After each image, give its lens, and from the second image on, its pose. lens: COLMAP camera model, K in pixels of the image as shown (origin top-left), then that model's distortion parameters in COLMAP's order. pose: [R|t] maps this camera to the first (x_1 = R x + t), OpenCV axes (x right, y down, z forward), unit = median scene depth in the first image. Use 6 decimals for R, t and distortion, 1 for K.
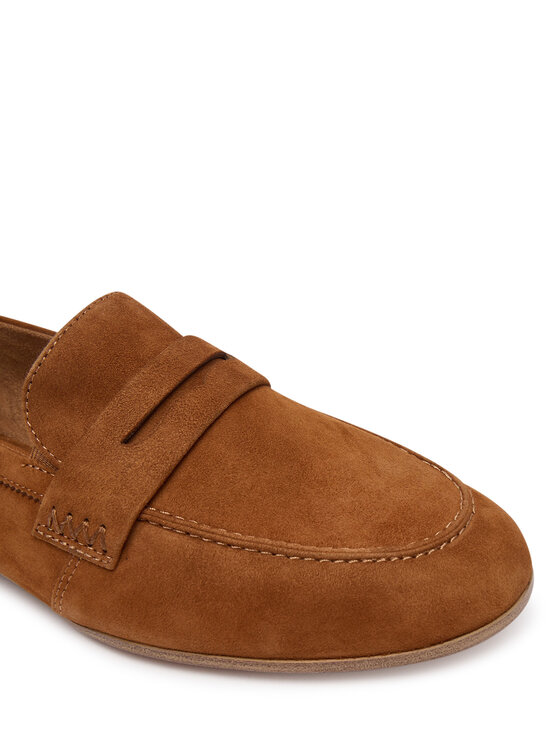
lens RADIAL K [[964.5, 0, 279.0], [0, 964.5, 373.1], [0, 0, 1]] dist [0.021317, 0.000000]
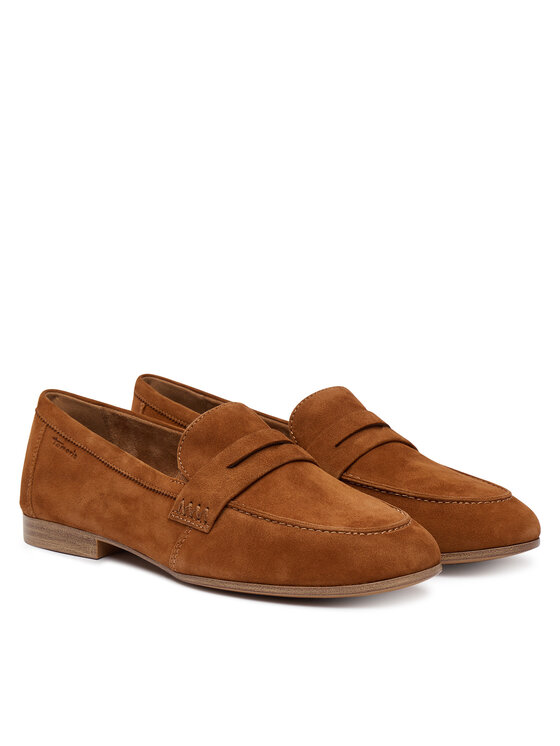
lens RADIAL K [[2198.3, 0, 280.0], [0, 2198.3, 372.9], [0, 0, 1]] dist [-0.043296, 0.000000]
pose [[0.966830, 0.109070, -0.230964, 0.879108], [-0.191028, 0.909025, -0.370380, 1.435053], [0.169554, 0.402215, 0.899708, -2.807044]]
